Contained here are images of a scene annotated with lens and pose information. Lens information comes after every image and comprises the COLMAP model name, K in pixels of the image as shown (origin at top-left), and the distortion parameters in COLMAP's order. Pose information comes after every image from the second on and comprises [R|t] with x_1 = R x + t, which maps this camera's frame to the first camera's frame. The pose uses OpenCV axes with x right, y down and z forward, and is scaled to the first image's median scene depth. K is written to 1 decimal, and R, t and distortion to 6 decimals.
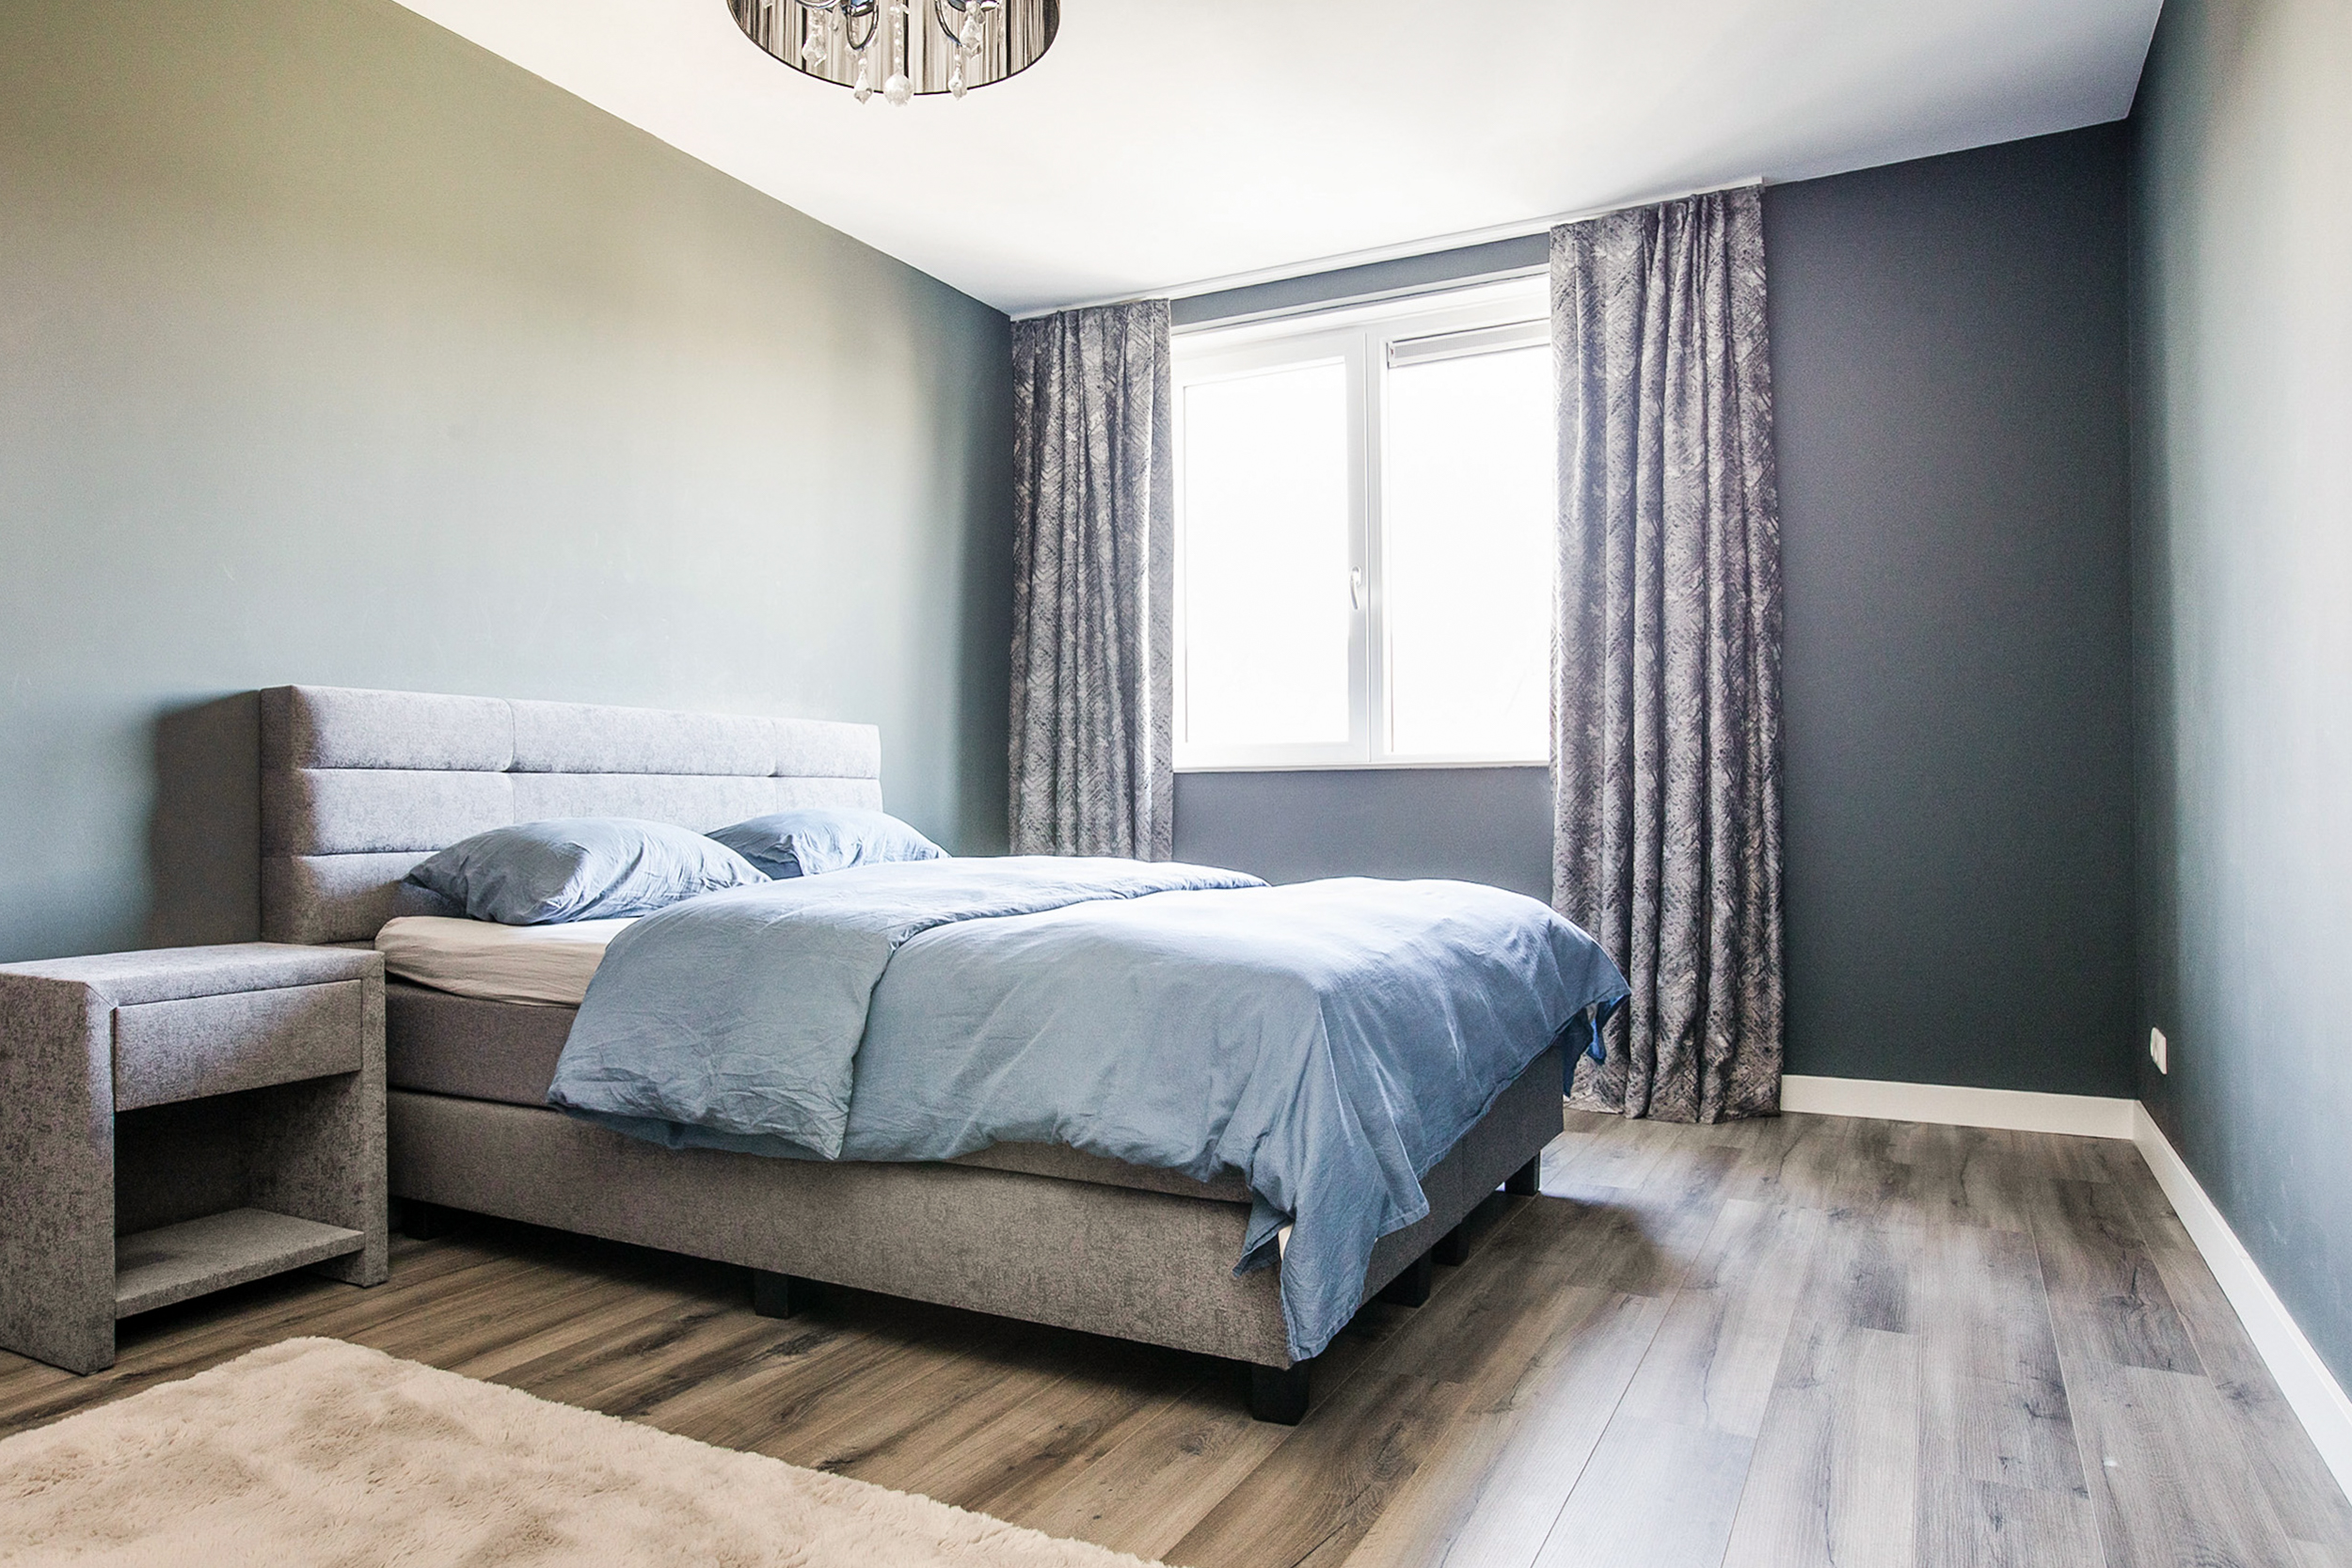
lens RADIAL K [[1493.5, 0, 1161.5], [0, 1493.5, 784.9], [0, 0, 1]] dist [-0.037134, -0.000313]
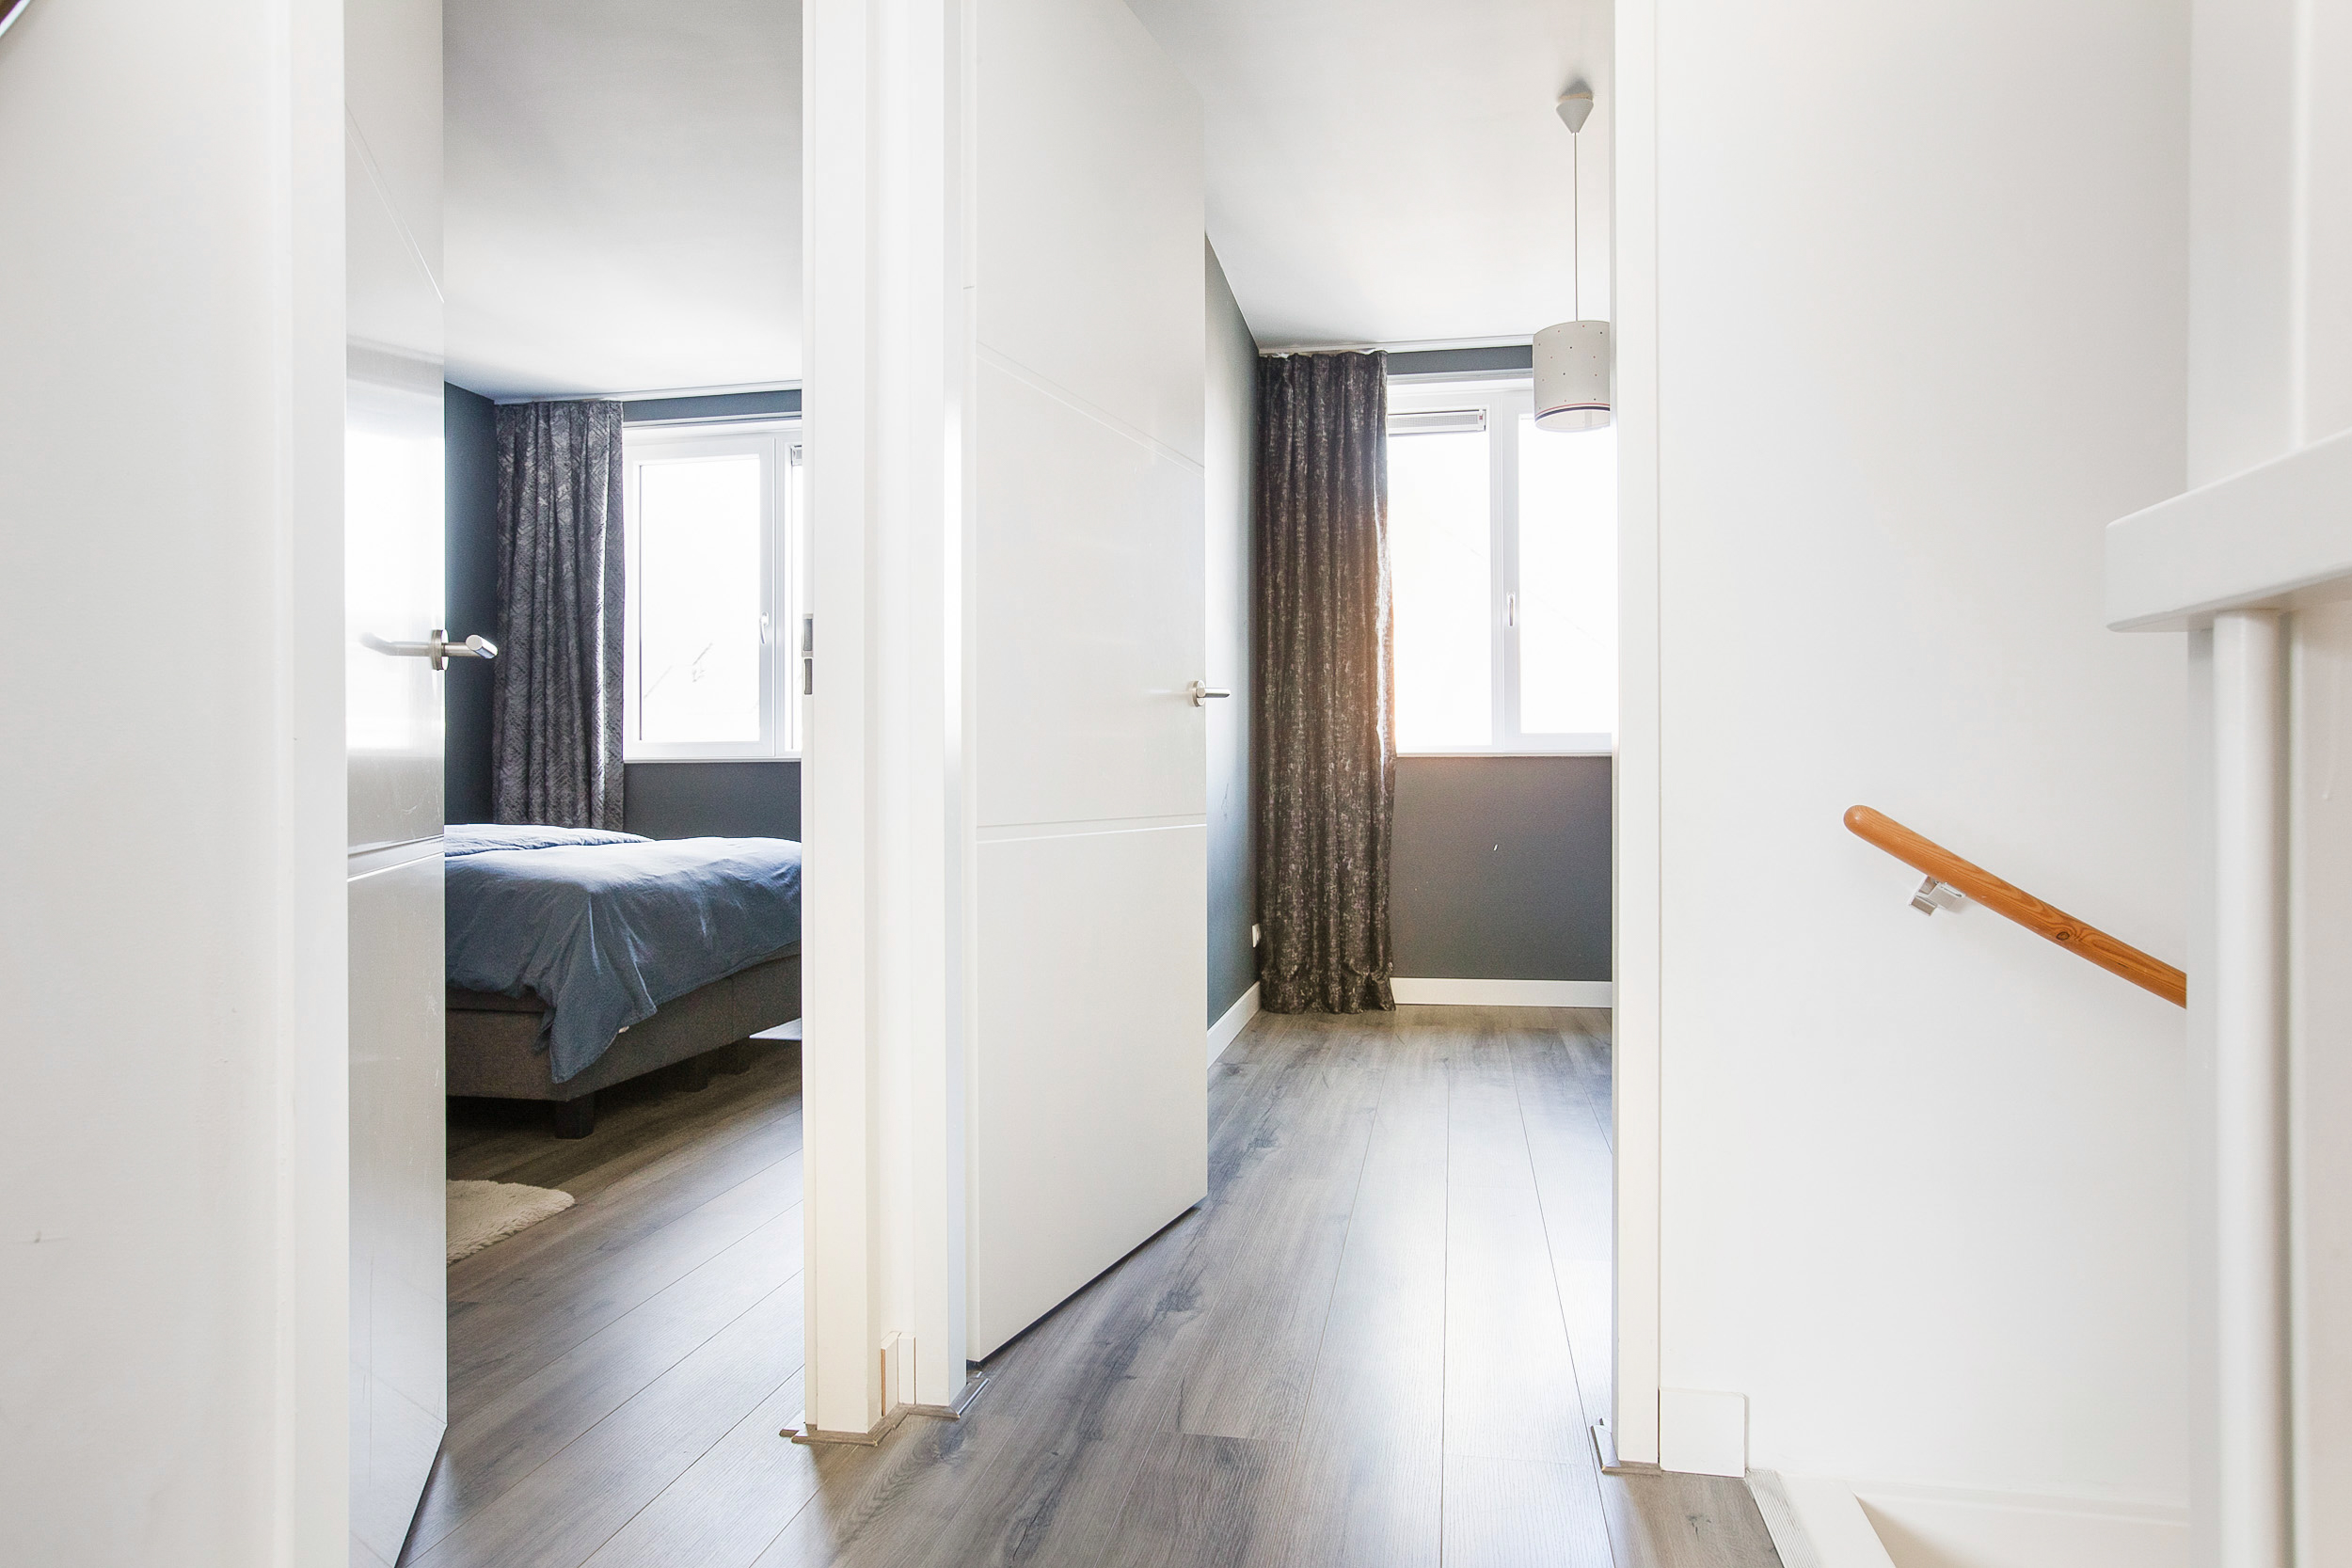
lens RADIAL K [[1441.4, 0, 1181.5], [0, 1441.4, 795.0], [0, 0, 1]] dist [-0.024868, 0.005849]
pose [[0.960580, 0.000225, 0.278003, 0.127705], [-0.005614, 0.999812, 0.018586, -0.006566], [-0.277946, -0.019414, 0.960400, -0.354521]]
